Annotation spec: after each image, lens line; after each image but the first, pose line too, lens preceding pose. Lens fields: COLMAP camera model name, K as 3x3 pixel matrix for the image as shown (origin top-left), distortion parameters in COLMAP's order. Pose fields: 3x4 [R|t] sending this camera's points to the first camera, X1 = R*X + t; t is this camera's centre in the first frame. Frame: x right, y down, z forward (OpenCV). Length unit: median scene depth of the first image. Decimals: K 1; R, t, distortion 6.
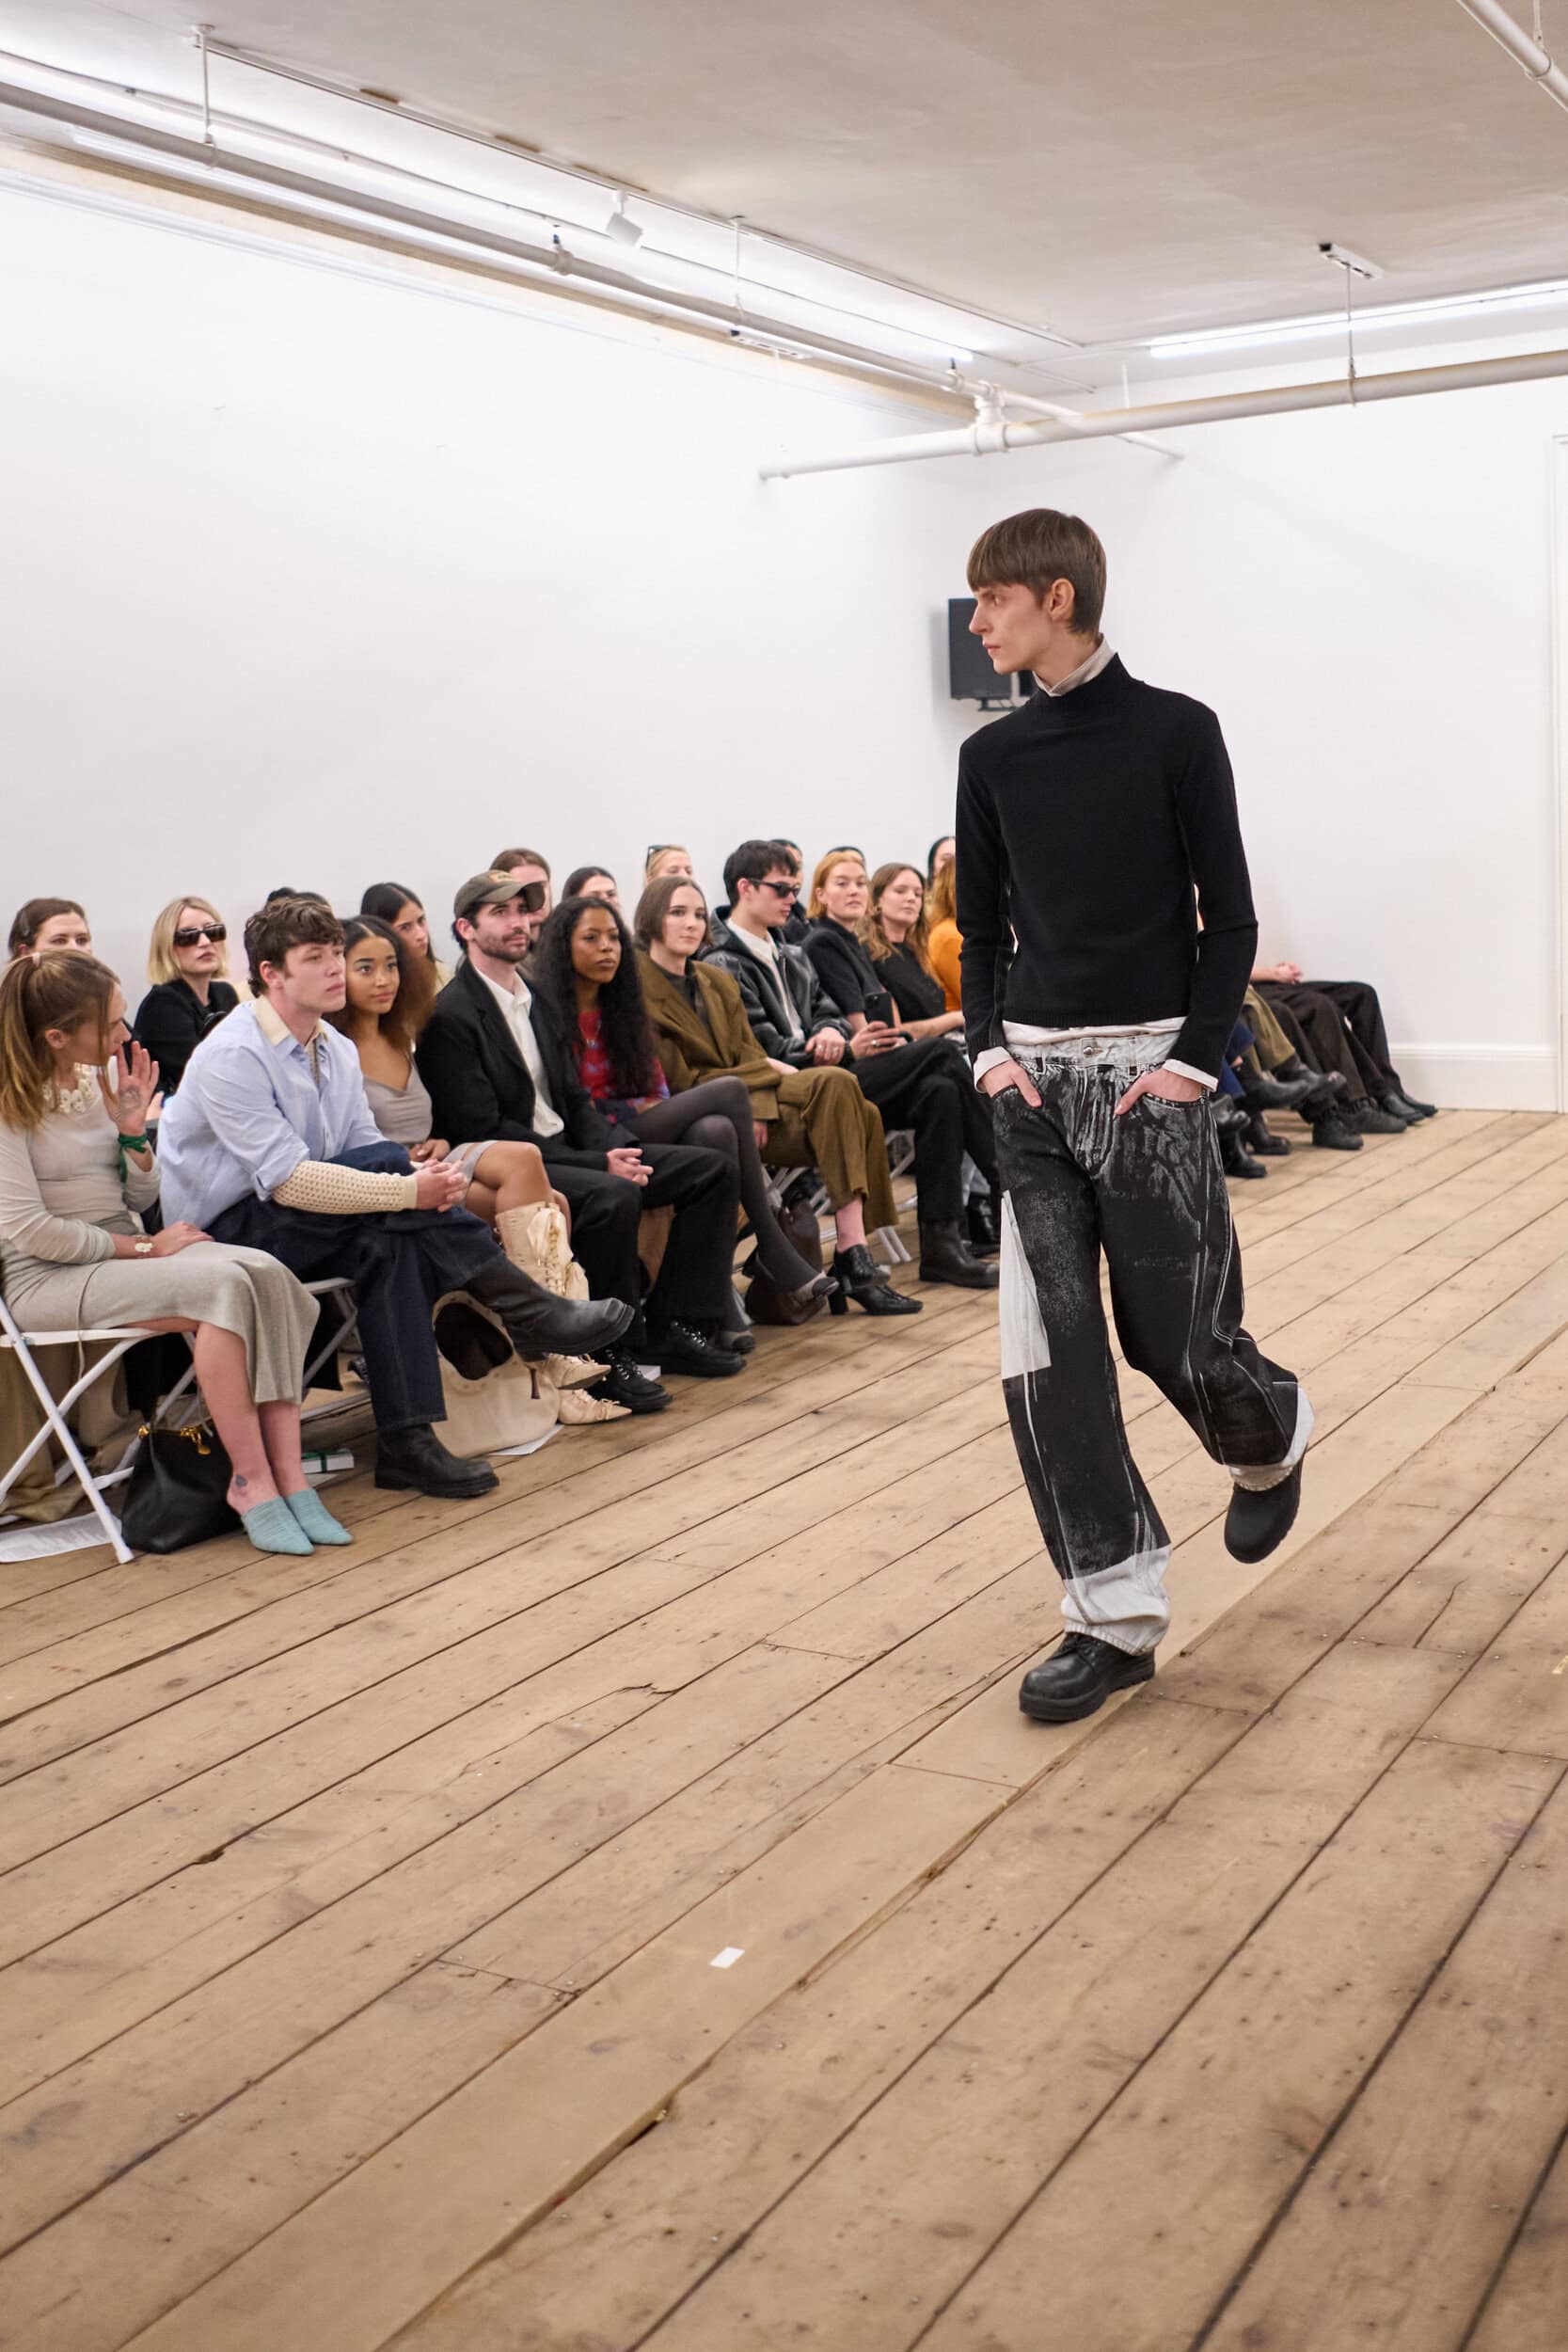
lens RADIAL K [[2336.2, 0, 892.6], [0, 2336.2, 1049.1], [0, 0, 1]] dist [-0.007696, 0.011572]
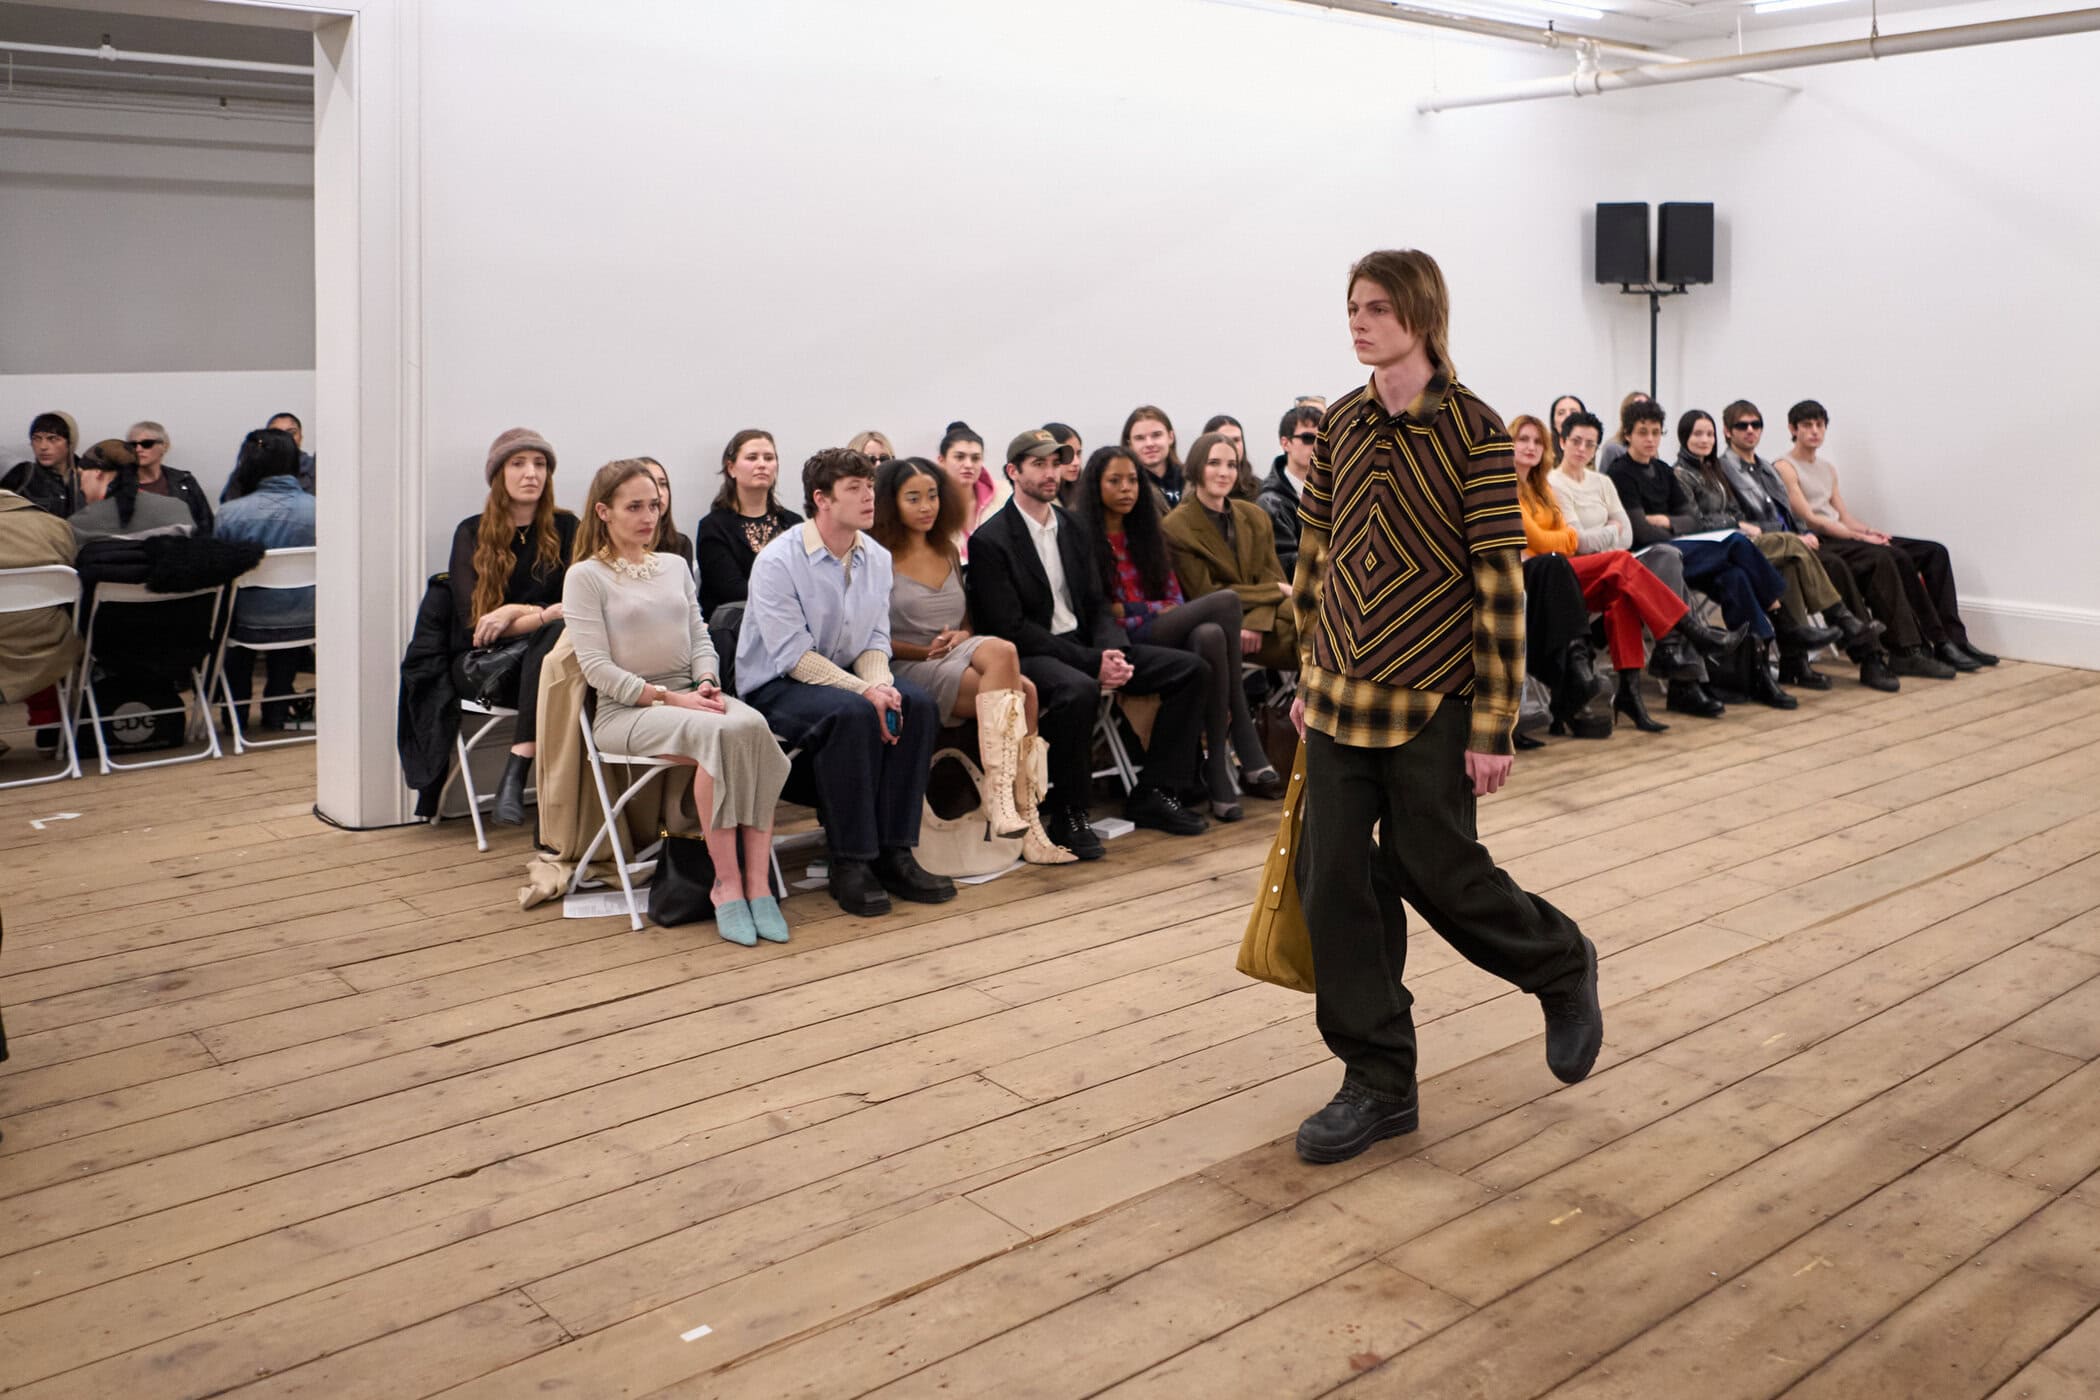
lens RADIAL K [[1846.1, 0, 1173.3], [0, 1846.1, 330.3], [0, 0, 1]] dist [0.001383, -0.001721]
pose [[0.945148, 0.040156, -0.324165, 0.324252], [-0.071489, 0.993785, -0.085330, -0.064649], [0.318724, 0.103824, 0.942144, 0.036862]]
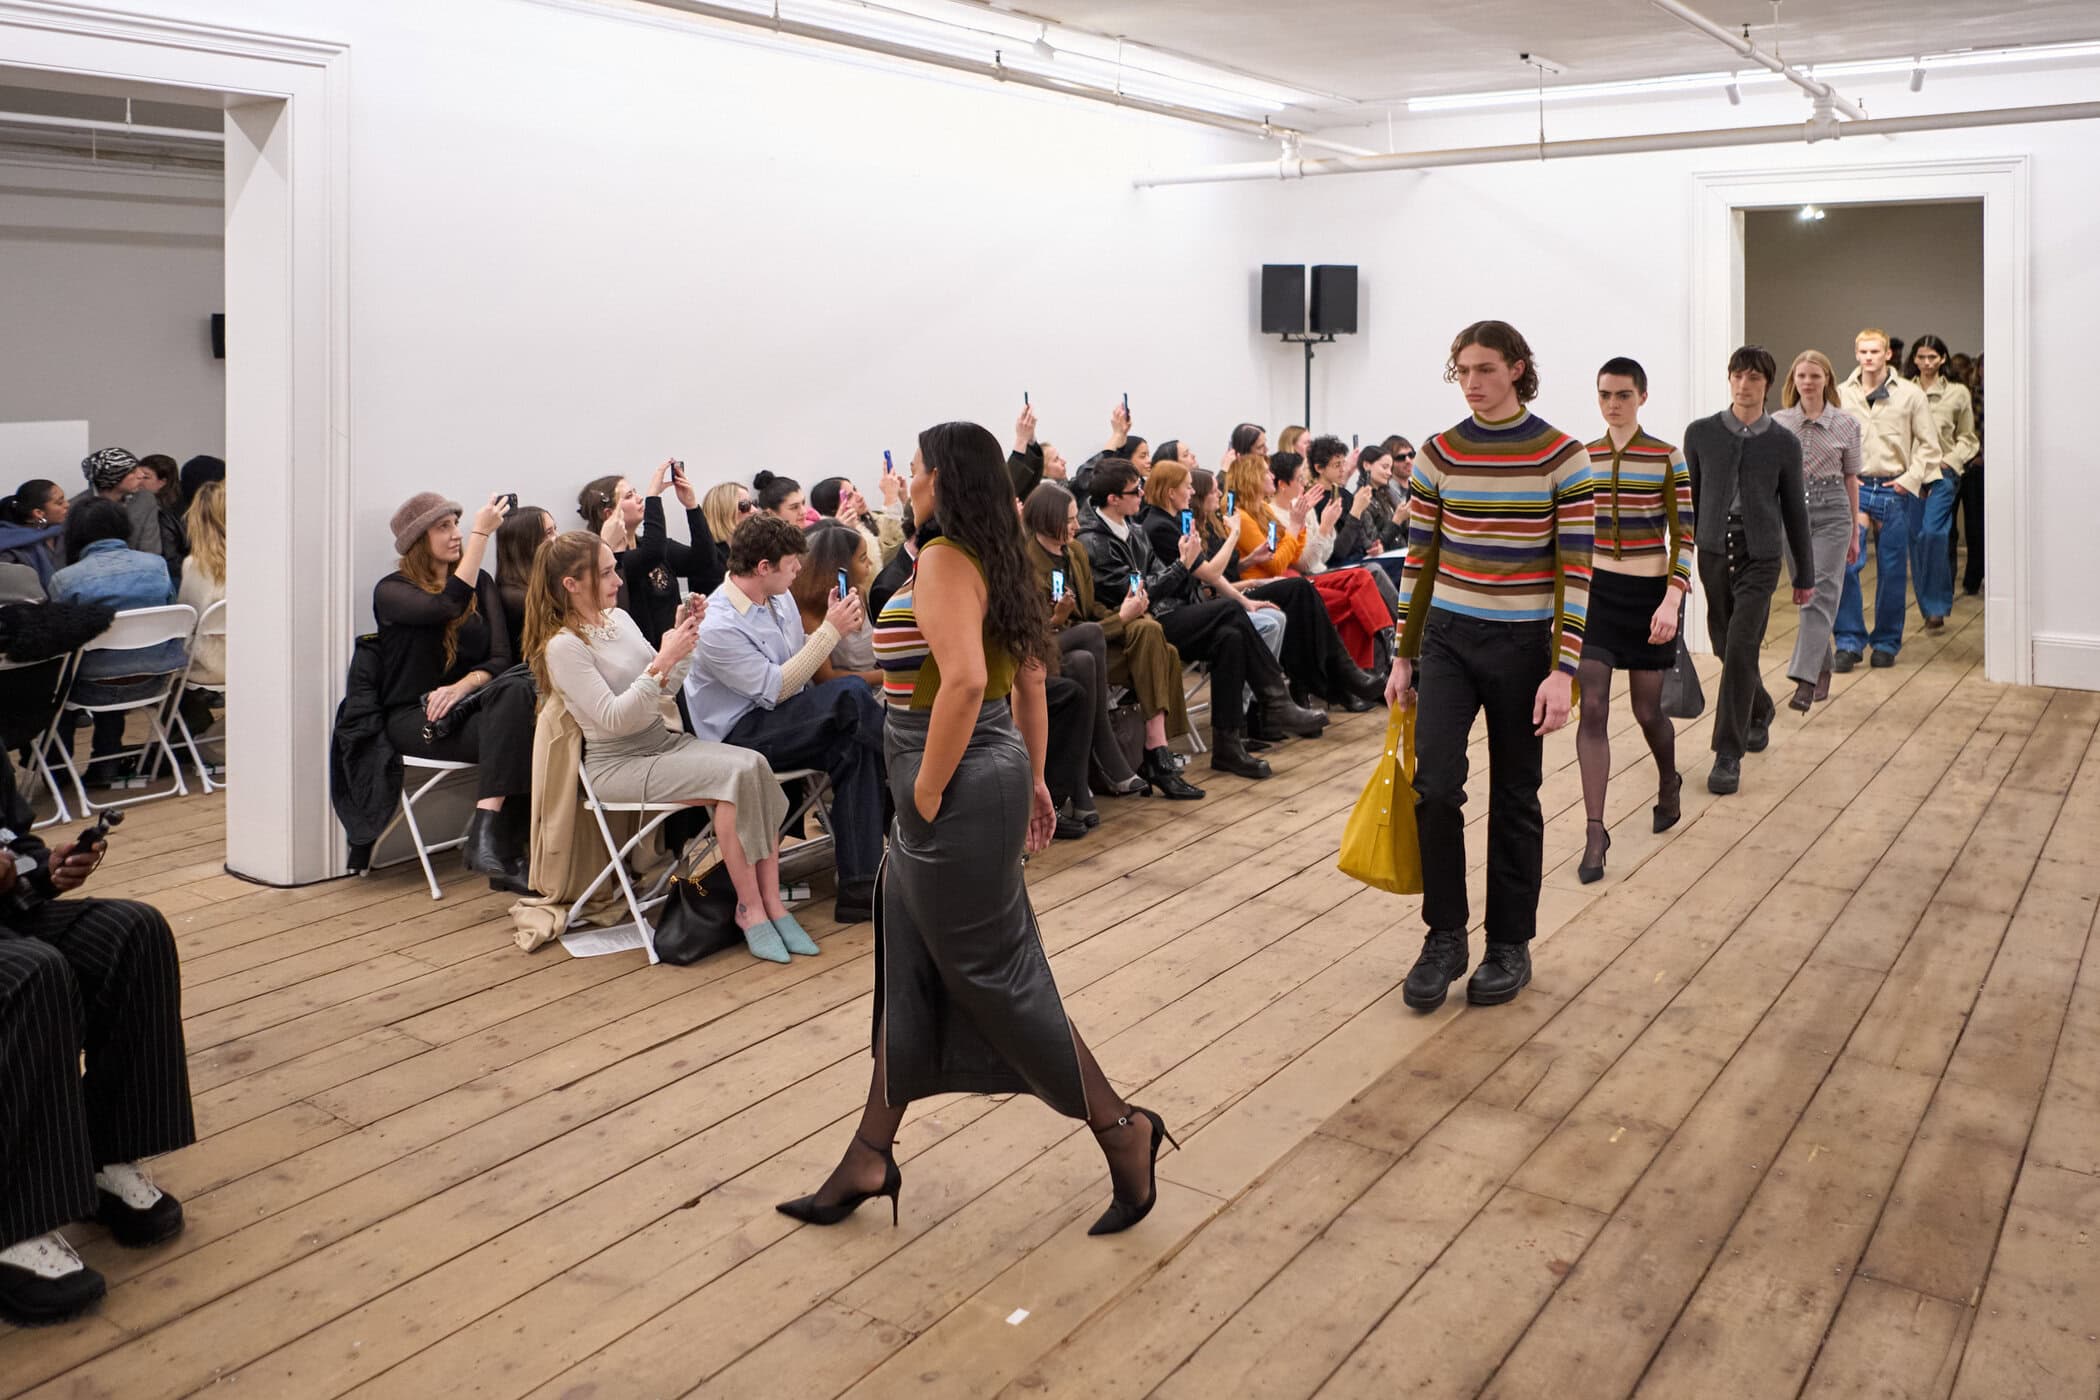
lens RADIAL K [[1688.4, 0, 1078.4], [0, 1688.4, 339.3], [0, 0, 1]] dist [0.000259, 0.000016]
pose [[0.994561, 0.040783, -0.095839, 0.030982], [-0.050549, 0.993521, -0.101785, -0.085382], [0.091067, 0.106076, 0.990179, -0.095387]]
